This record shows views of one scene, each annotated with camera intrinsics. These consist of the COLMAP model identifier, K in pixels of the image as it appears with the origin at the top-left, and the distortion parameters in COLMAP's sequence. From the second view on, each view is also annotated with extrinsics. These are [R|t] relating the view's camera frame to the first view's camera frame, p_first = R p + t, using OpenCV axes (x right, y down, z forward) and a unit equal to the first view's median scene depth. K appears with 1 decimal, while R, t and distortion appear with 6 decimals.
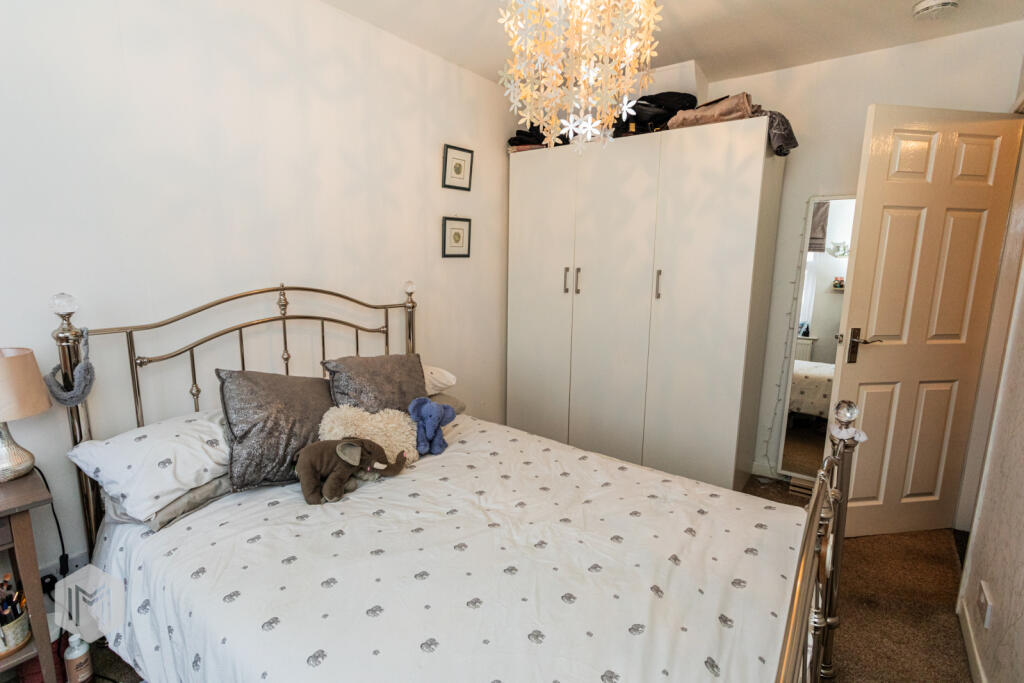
lens RADIAL K [[483.4, 0, 512.0], [0, 483.4, 341.5], [0, 0, 1]] dist [-0.001526, 0.000053]
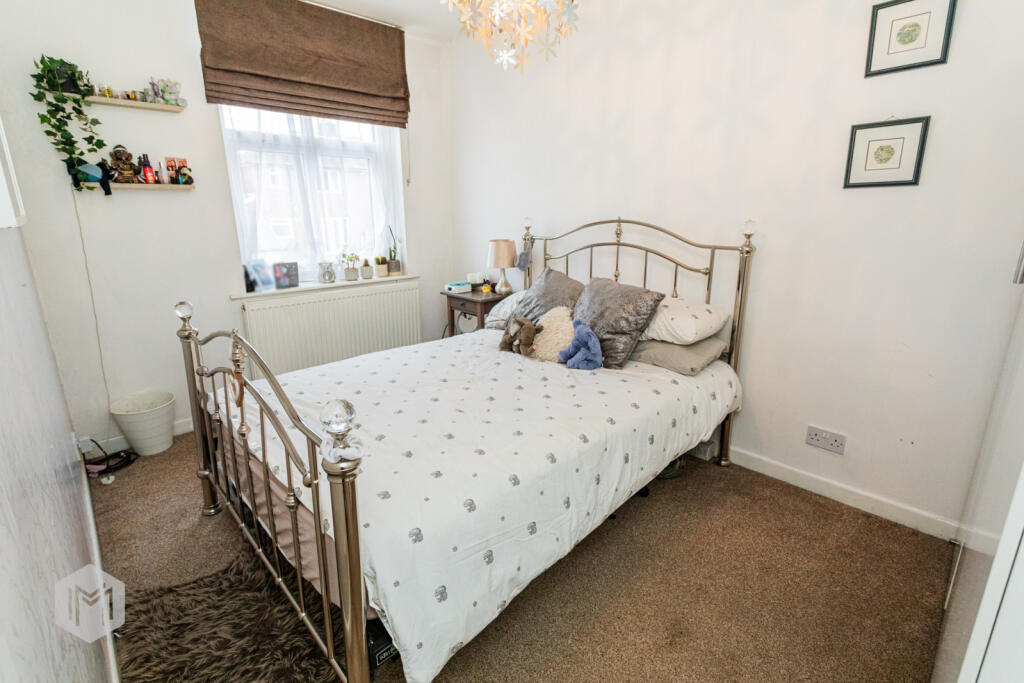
lens RADIAL K [[483.4, 0, 512.0], [0, 483.4, 341.5], [0, 0, 1]] dist [-0.001526, 0.000053]
pose [[-0.160872, 0.250224, -0.954729, 0.841707], [-0.162297, 0.947454, 0.275665, -0.107435], [0.973540, 0.199297, -0.111808, 0.878697]]
